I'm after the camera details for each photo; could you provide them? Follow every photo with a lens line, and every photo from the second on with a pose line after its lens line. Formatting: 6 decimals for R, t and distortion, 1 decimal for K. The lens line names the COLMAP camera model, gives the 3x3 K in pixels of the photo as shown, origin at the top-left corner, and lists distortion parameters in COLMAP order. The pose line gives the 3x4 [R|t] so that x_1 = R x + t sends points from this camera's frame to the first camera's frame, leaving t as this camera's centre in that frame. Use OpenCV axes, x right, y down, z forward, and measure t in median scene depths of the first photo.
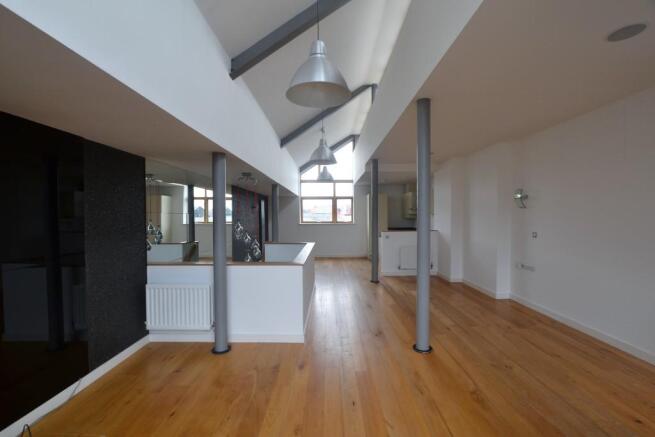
lens RADIAL K [[294.3, 0, 329.0], [0, 294.3, 223.1], [0, 0, 1]] dist [-0.020536, -0.000508]
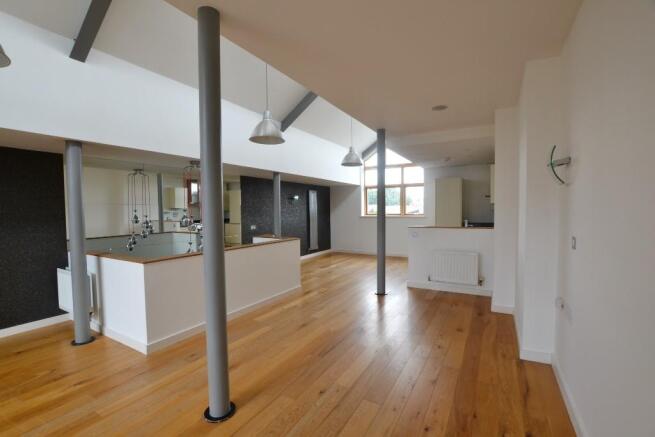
lens RADIAL K [[292.7, 0, 327.5], [0, 292.7, 218.5], [0, 0, 1]] dist [-0.032582, 0.000019]
pose [[0.866408, 0.012672, -0.499177, 0.295063], [-0.007719, 0.999898, 0.011986, -0.000527], [0.499278, -0.006532, 0.866417, 0.208880]]
